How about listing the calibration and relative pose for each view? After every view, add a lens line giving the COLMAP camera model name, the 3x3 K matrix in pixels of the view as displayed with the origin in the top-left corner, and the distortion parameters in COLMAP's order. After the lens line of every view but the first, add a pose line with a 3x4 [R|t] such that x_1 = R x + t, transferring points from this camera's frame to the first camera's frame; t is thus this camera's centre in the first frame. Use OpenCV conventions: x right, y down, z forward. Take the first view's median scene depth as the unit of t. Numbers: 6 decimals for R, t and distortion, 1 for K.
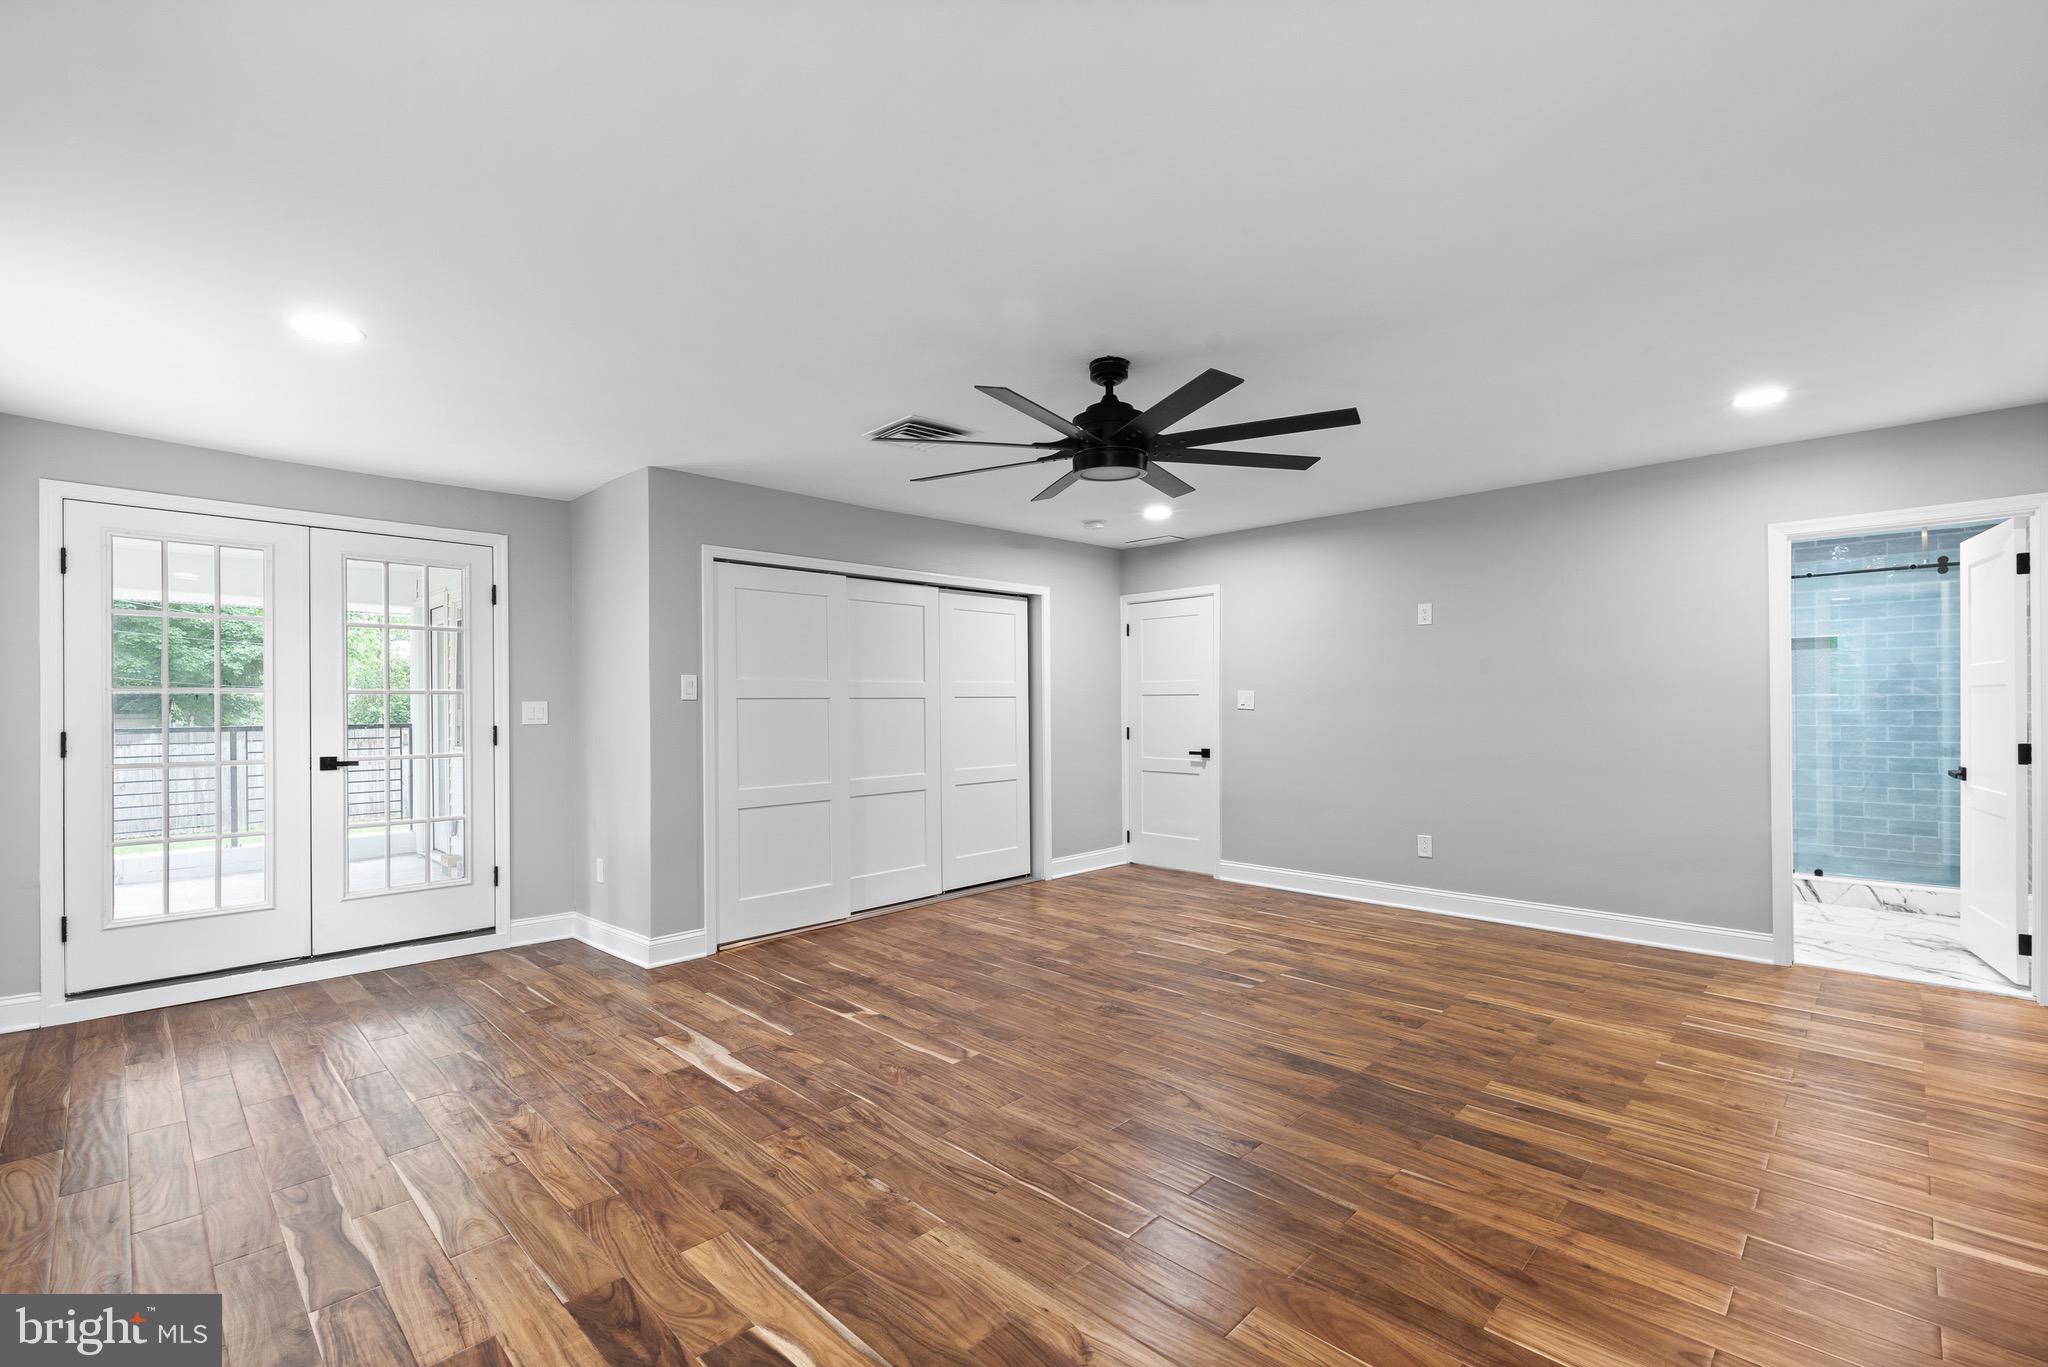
lens RADIAL K [[888.3, 0, 1020.1], [0, 888.3, 702.1], [0, 0, 1]] dist [0.000180, -0.000543]
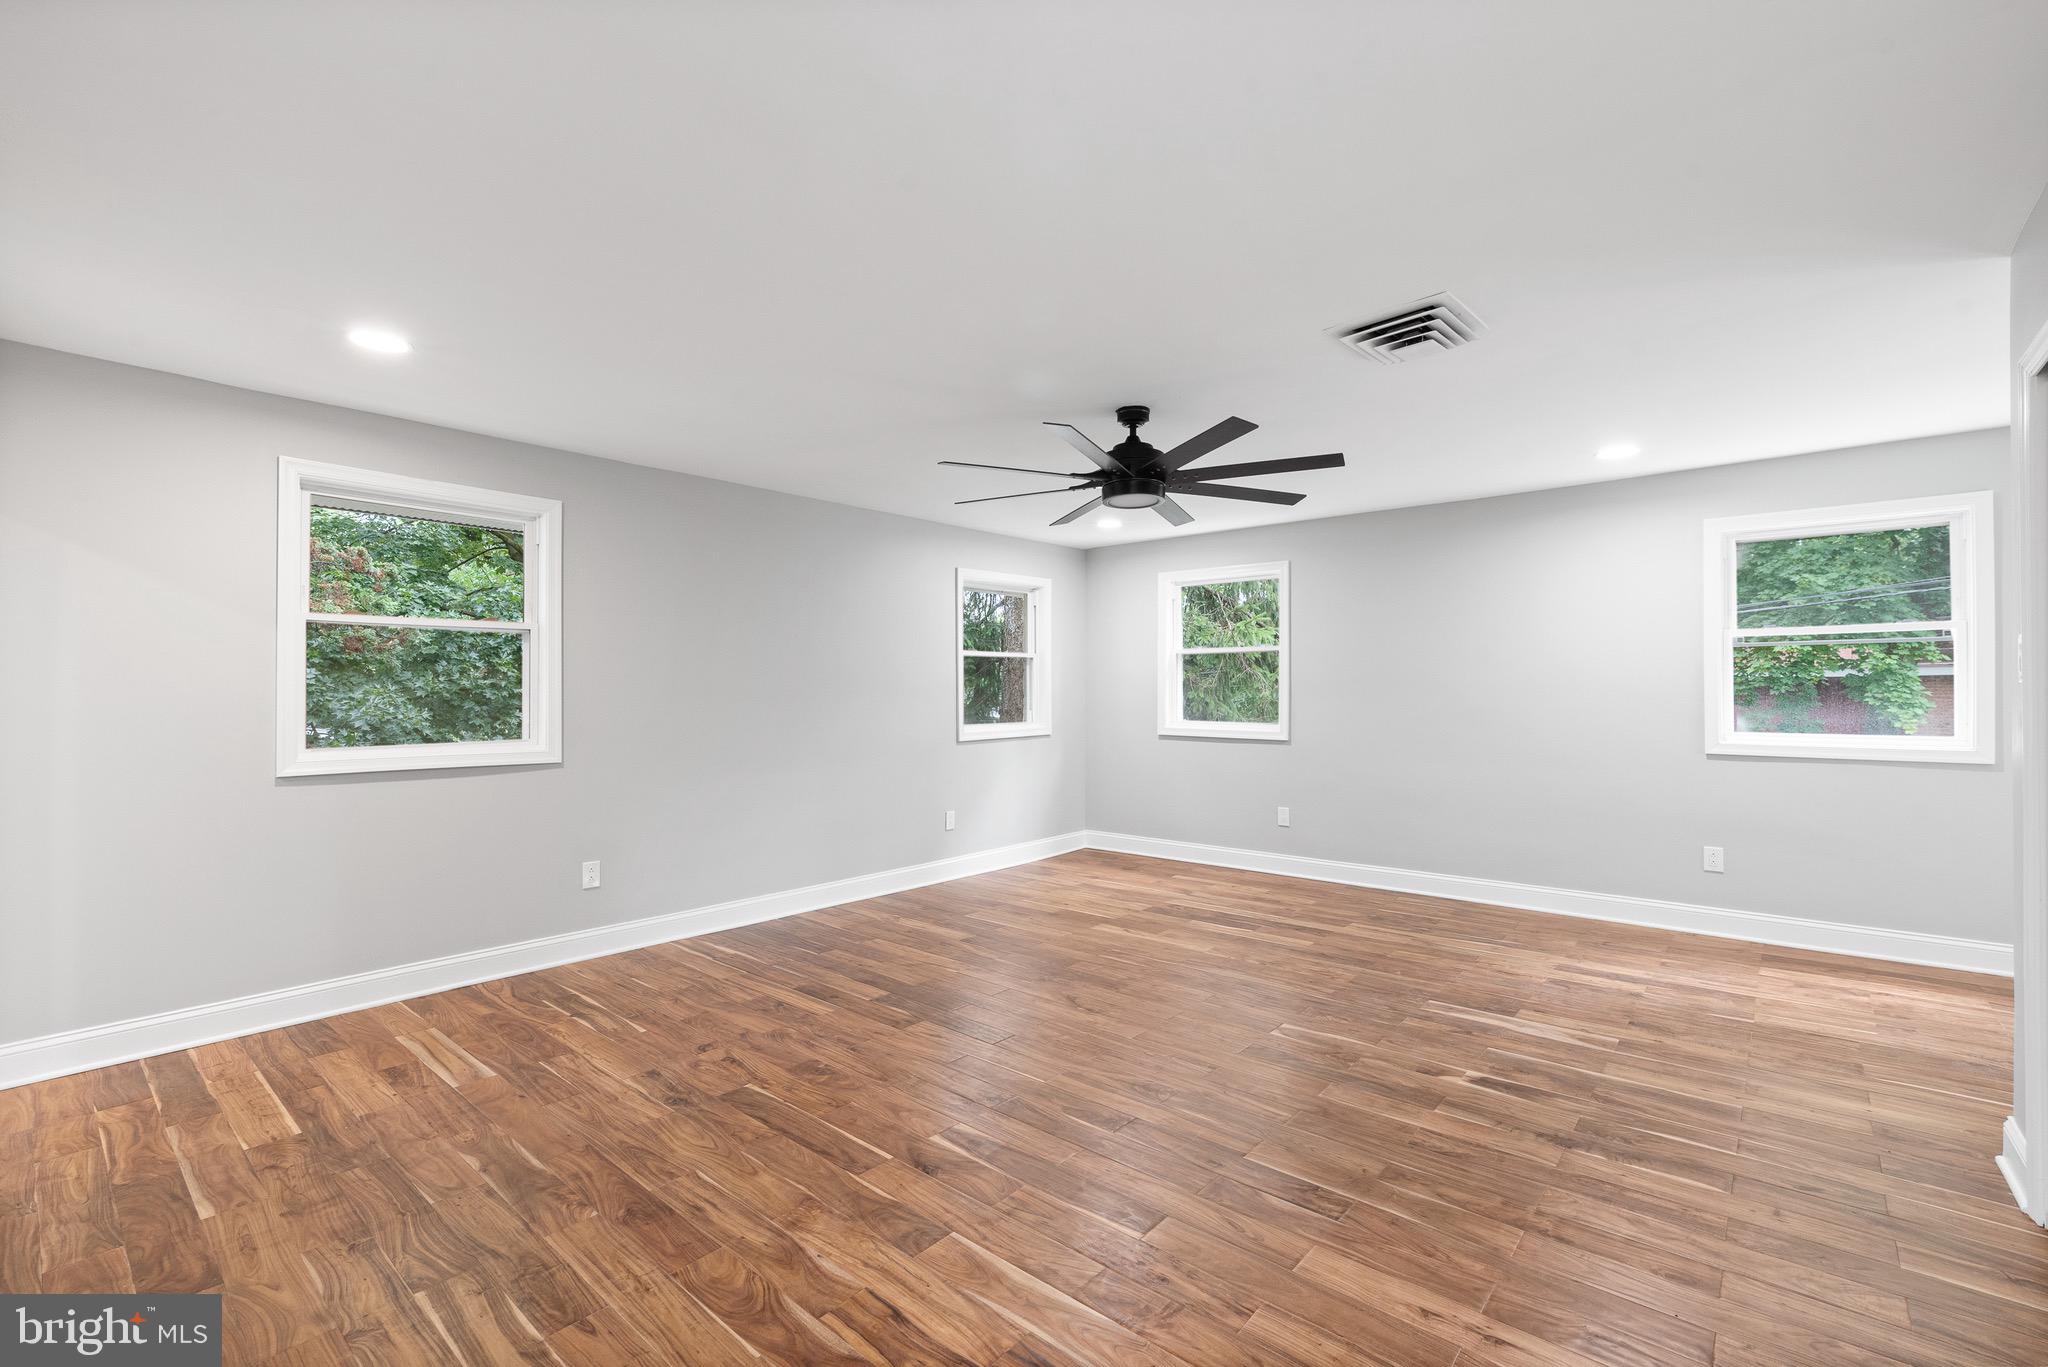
lens RADIAL K [[888.3, 0, 1020.1], [0, 888.3, 702.1], [0, 0, 1]] dist [0.000180, -0.000543]
pose [[-0.998070, 0.012107, -0.060906, 0.295330], [0.011614, 0.999897, 0.008446, -0.002472], [0.061002, 0.007722, -0.998108, 1.960368]]
